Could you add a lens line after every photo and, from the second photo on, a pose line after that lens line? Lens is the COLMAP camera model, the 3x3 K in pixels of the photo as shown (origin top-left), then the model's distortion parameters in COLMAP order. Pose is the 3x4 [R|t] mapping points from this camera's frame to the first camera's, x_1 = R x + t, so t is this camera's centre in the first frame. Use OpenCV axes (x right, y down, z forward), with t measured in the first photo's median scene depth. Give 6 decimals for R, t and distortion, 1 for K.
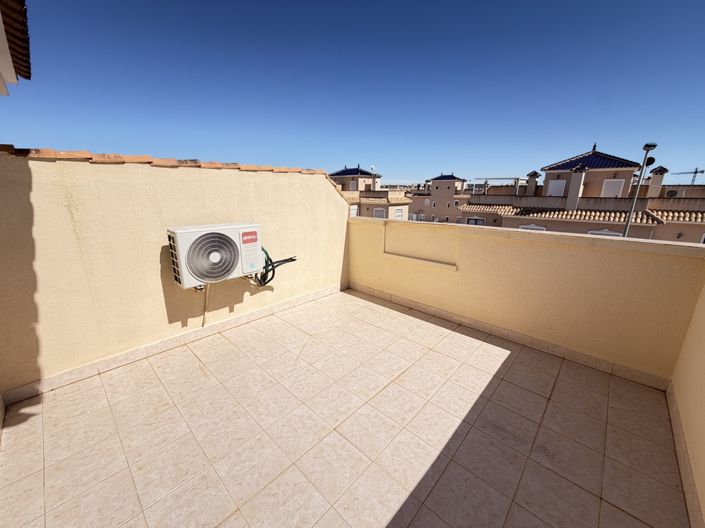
lens RADIAL K [[281.9, 0, 351.0], [0, 281.9, 262.4], [0, 0, 1]] dist [0.001415, 0.000172]
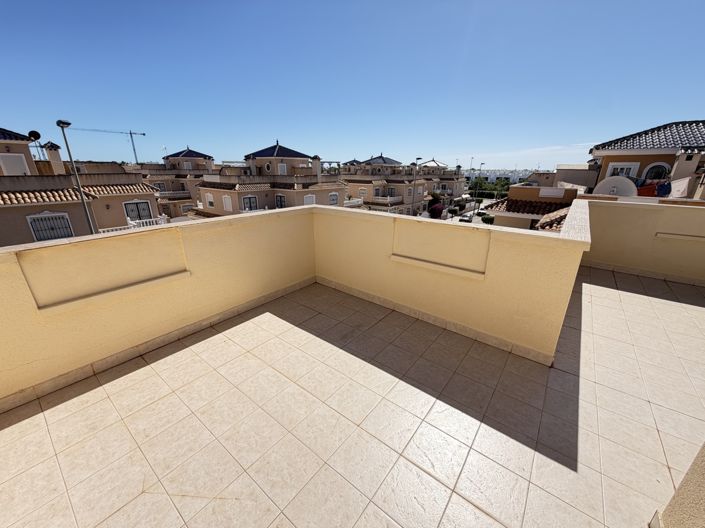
lens RADIAL K [[281.9, 0, 350.9], [0, 281.9, 264.3], [0, 0, 1]] dist [0.001415, 0.000172]
pose [[-0.088917, -0.327932, 0.940508, -0.480045], [0.240830, 0.909153, 0.339767, -0.178649], [-0.966486, 0.256714, -0.001863, 0.499197]]
